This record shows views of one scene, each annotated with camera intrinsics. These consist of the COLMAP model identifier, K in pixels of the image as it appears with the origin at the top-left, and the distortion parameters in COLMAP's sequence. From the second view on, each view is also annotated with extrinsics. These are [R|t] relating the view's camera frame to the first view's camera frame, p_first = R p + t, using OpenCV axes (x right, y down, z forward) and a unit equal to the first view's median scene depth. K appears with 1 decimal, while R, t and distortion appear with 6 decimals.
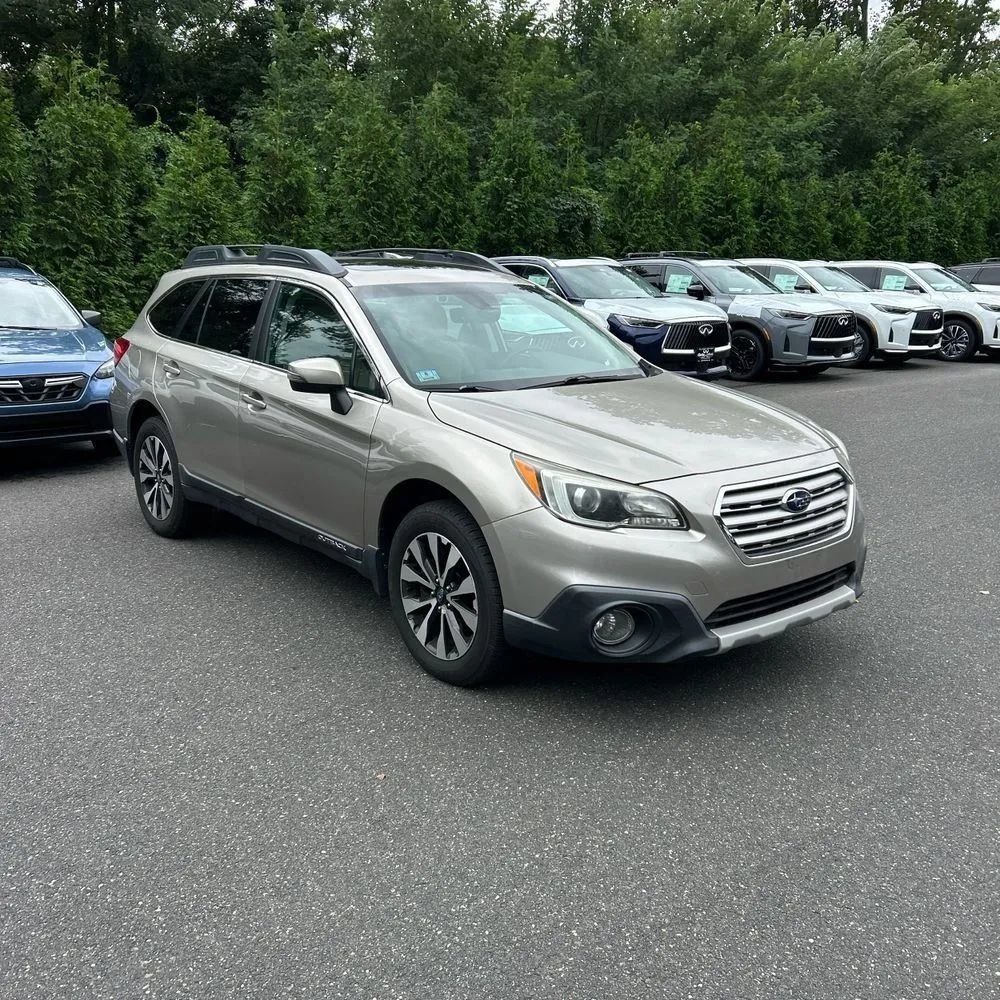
lens RADIAL K [[1010.7, 0, 484.7], [0, 1010.7, 496.2], [0, 0, 1]] dist [0.020471, 0.000000]
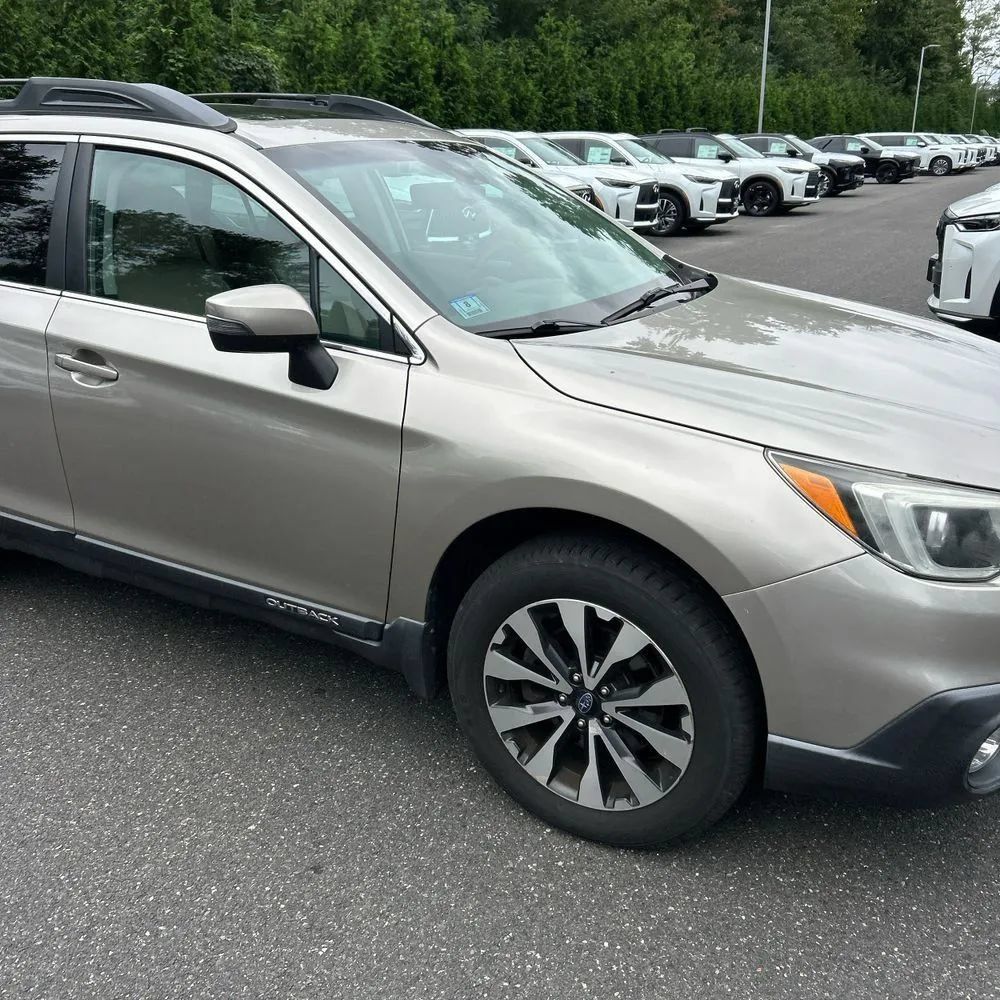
lens RADIAL K [[1010.7, 0, 489.2], [0, 1010.7, 502.6], [0, 0, 1]] dist [0.020471, 0.000000]
pose [[0.934888, -0.128291, 0.330946, -0.109254], [0.089205, 0.987392, 0.130768, -0.037483], [-0.343550, -0.092731, 0.934545, 0.203965]]
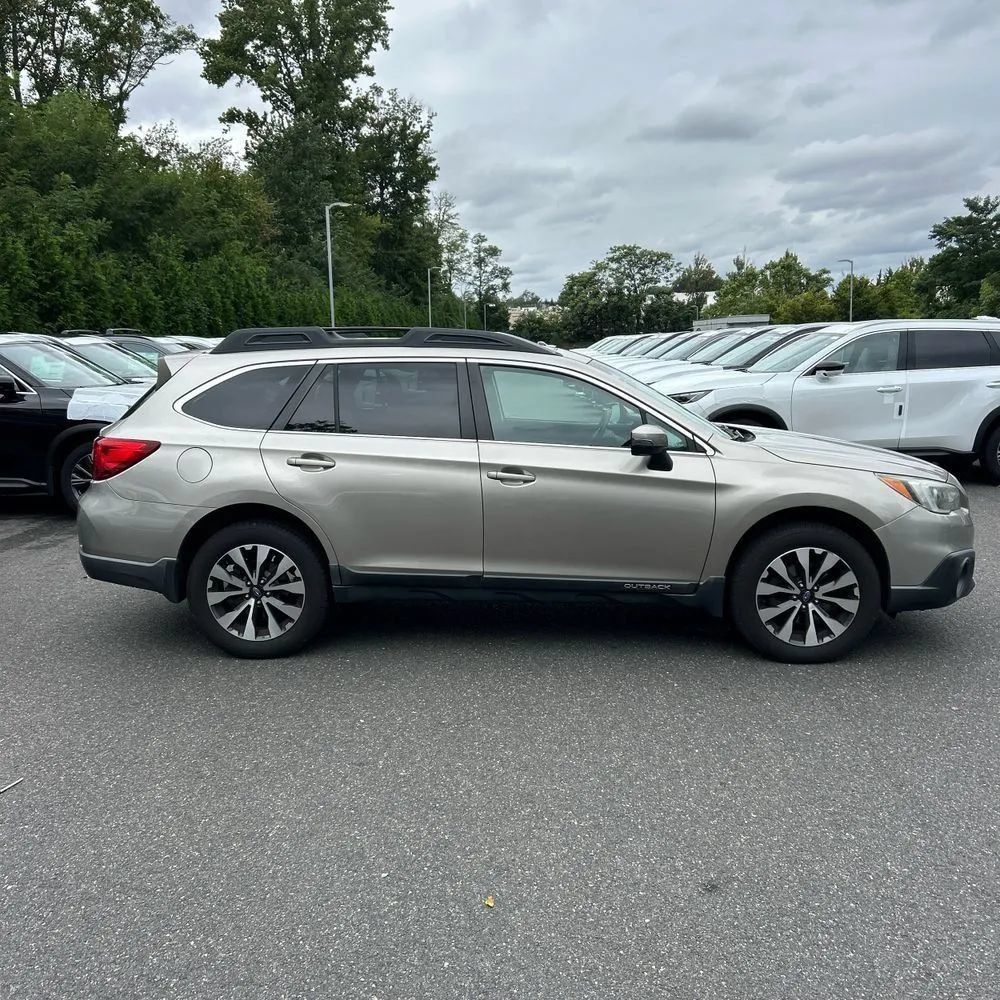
lens RADIAL K [[1010.7, 0, 495.1], [0, 1010.7, 501.0], [0, 0, 1]] dist [0.020471, 0.000000]
pose [[0.671786, -0.126806, 0.729811, -0.503728], [0.175599, 0.984417, 0.009406, -0.041938], [-0.719631, 0.121835, 0.683584, 0.159646]]
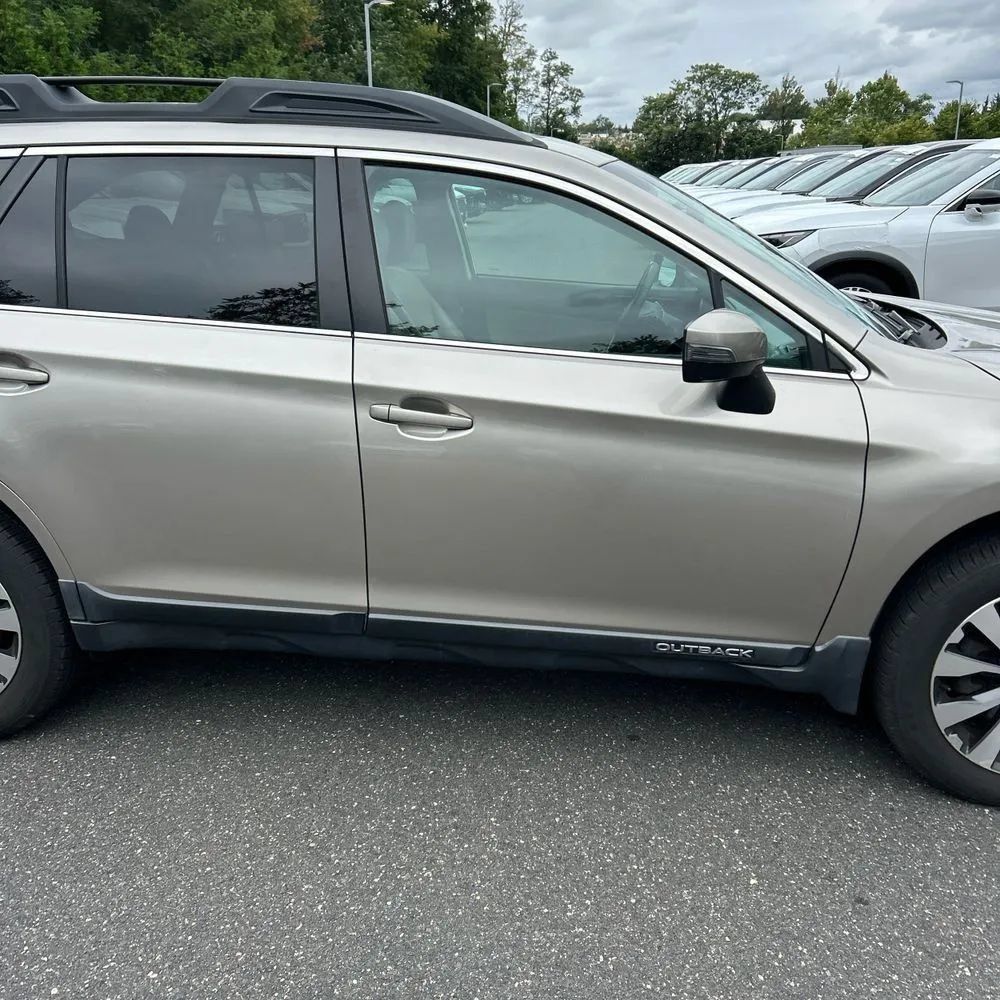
lens RADIAL K [[1010.7, 0, 513.8], [0, 1010.7, 522.4], [0, 0, 1]] dist [0.020471, 0.000000]
pose [[0.706611, -0.232194, 0.668421, -0.268074], [0.154376, 0.972460, 0.174613, -0.062095], [-0.690557, -0.020195, 0.722996, 0.317845]]
